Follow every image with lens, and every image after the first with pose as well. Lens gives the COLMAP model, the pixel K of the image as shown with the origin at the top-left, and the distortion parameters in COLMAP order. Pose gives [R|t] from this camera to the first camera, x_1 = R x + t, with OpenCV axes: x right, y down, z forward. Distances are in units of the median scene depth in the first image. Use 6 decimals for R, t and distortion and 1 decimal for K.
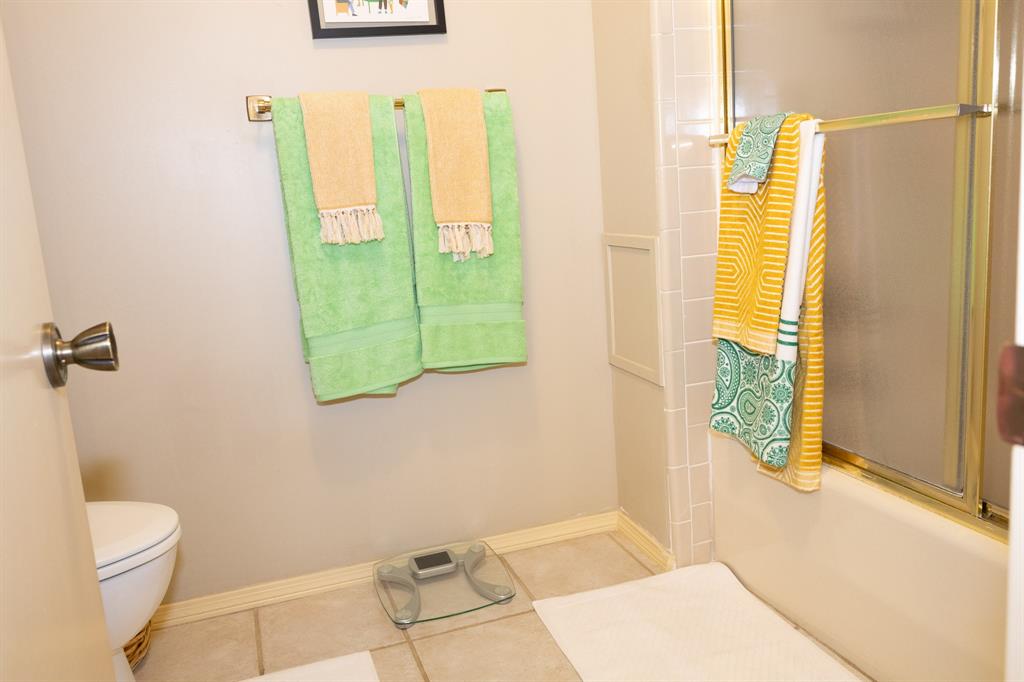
lens RADIAL K [[833.5, 0, 516.3], [0, 833.5, 341.6], [0, 0, 1]] dist [0.019413, -0.017768]
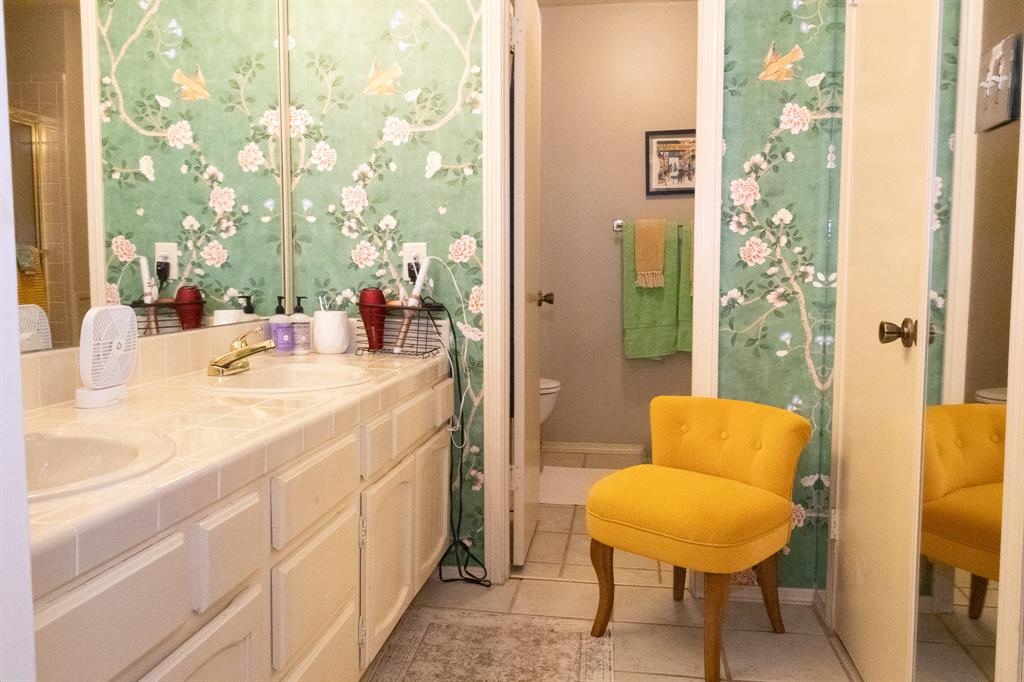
lens RADIAL K [[833.5, 0, 511.9], [0, 833.5, 340.1], [0, 0, 1]] dist [0.019413, -0.017768]
pose [[0.885076, 0.112685, -0.451601, 0.480731], [-0.149246, 0.987728, -0.046041, 0.169770], [0.440871, 0.108149, 0.891031, -1.077829]]
